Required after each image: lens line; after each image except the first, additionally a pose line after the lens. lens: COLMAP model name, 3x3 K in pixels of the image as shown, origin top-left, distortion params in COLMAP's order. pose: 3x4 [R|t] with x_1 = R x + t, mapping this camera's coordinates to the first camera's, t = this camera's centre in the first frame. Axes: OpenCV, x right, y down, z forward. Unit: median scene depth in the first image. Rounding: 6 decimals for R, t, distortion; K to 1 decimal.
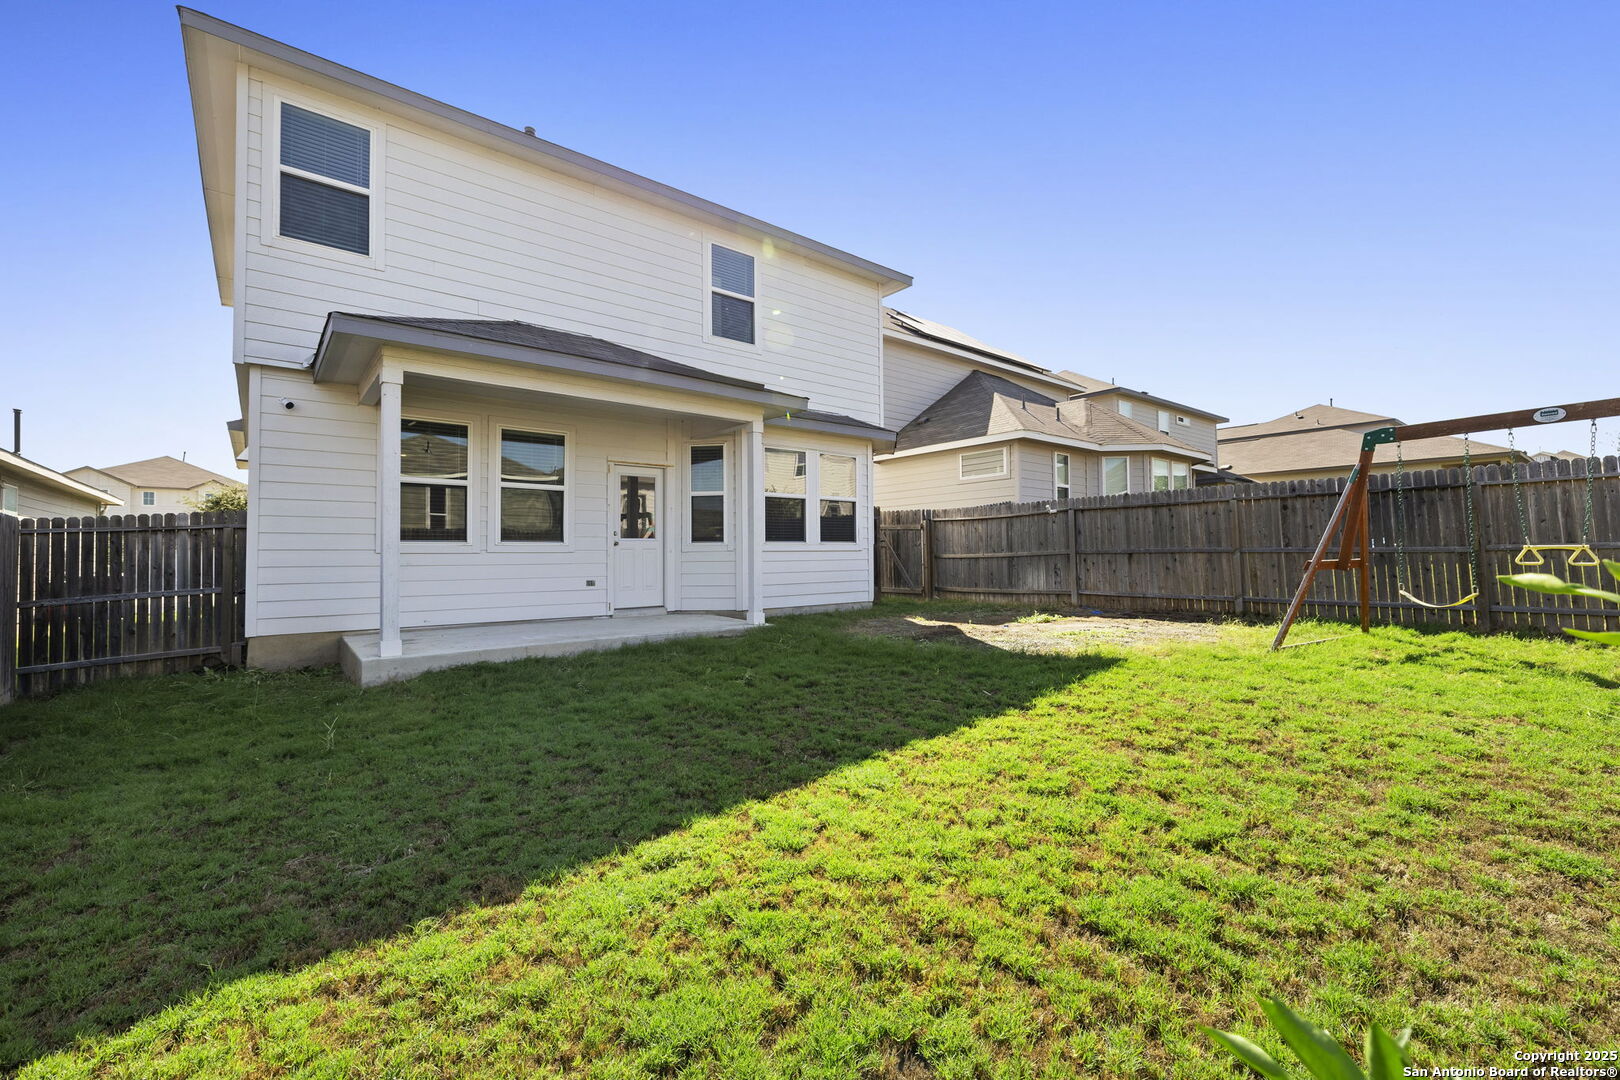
lens RADIAL K [[672.3, 0, 807.9], [0, 672.3, 522.9], [0, 0, 1]] dist [0.001357, 0.000429]
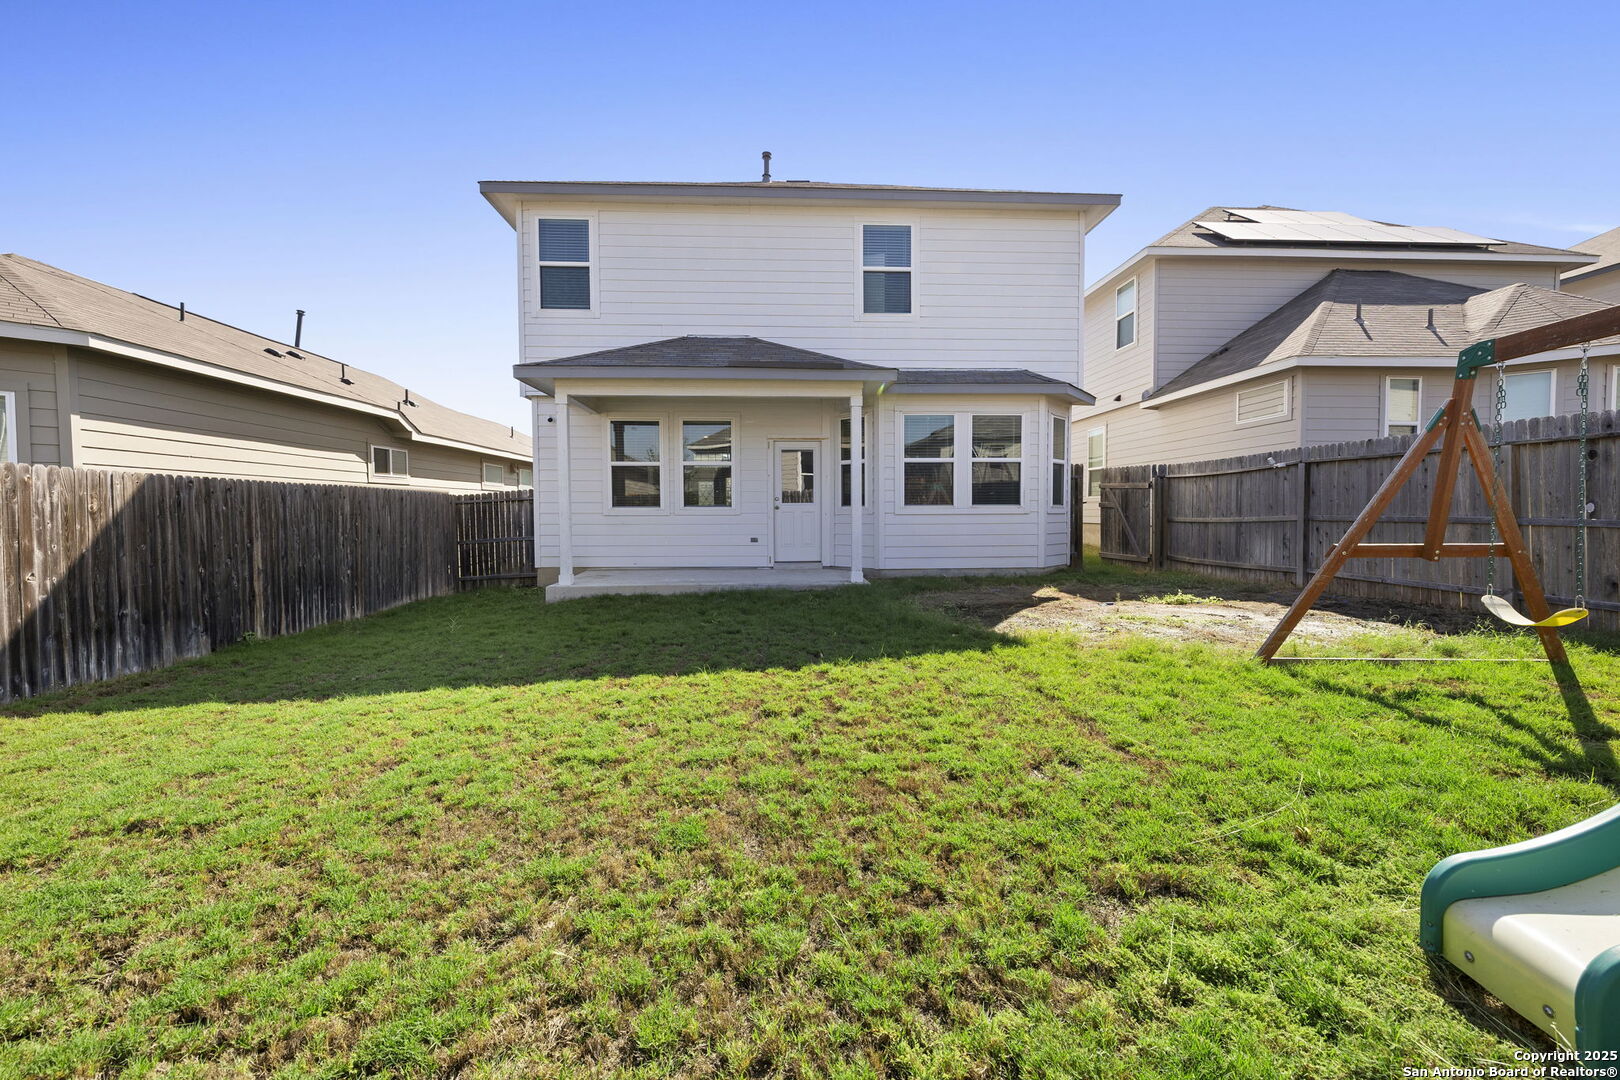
lens RADIAL K [[678.8, 0, 804.4], [0, 678.8, 514.2], [0, 0, 1]] dist [0.000442, 0.000484]
pose [[0.810013, 0.009589, -0.586333, 0.388837], [0.024812, 0.998411, 0.050604, -0.014298], [0.585886, -0.055538, 0.808488, 0.046579]]
